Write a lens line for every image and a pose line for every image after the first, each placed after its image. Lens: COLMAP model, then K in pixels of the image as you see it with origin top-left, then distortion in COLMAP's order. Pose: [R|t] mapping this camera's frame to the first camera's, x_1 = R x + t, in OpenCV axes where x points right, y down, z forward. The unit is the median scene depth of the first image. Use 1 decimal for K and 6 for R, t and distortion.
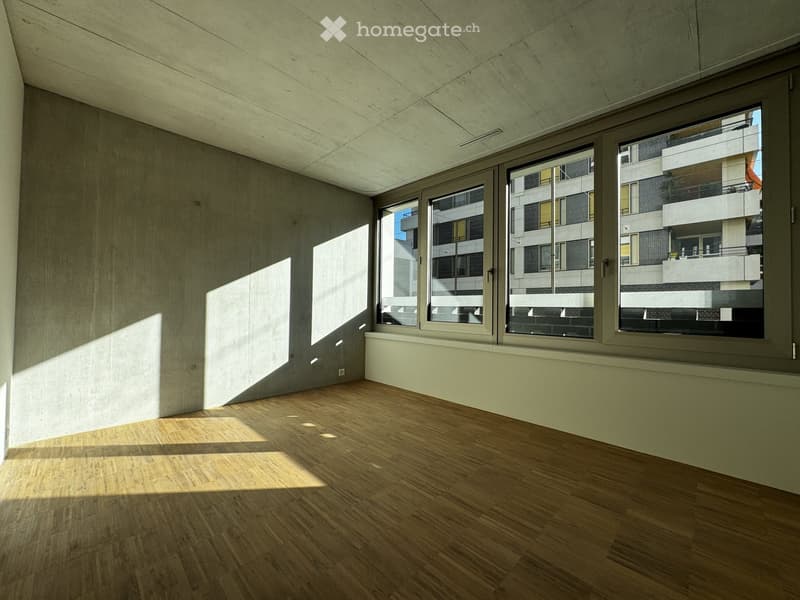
lens RADIAL K [[319.9, 0, 405.1], [0, 319.9, 299.9], [0, 0, 1]] dist [-0.001043, 0.000053]
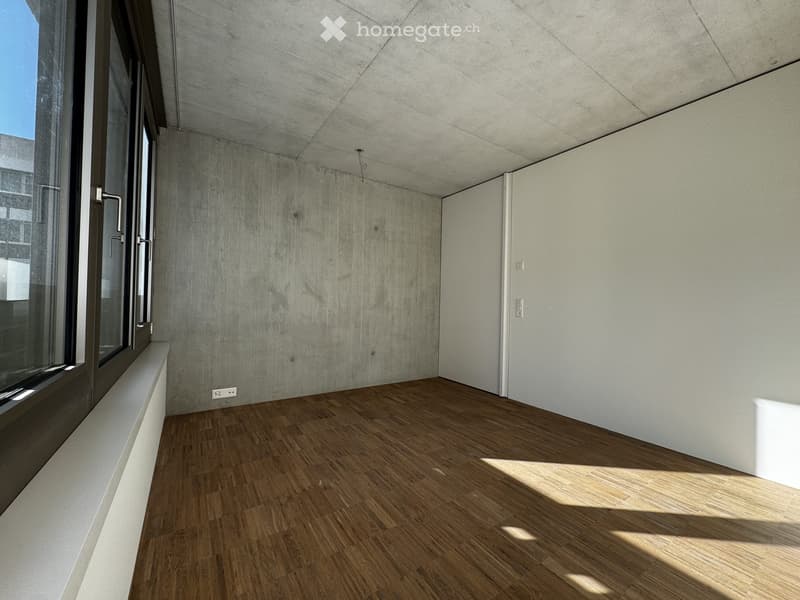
lens RADIAL K [[319.9, 0, 399.2], [0, 319.9, 298.3], [0, 0, 1]] dist [-0.001043, 0.000053]
pose [[-0.973900, -0.032597, 0.224623, -0.182368], [-0.039008, 0.998947, -0.024165, 0.017282], [-0.223599, -0.032296, -0.974146, 2.109004]]
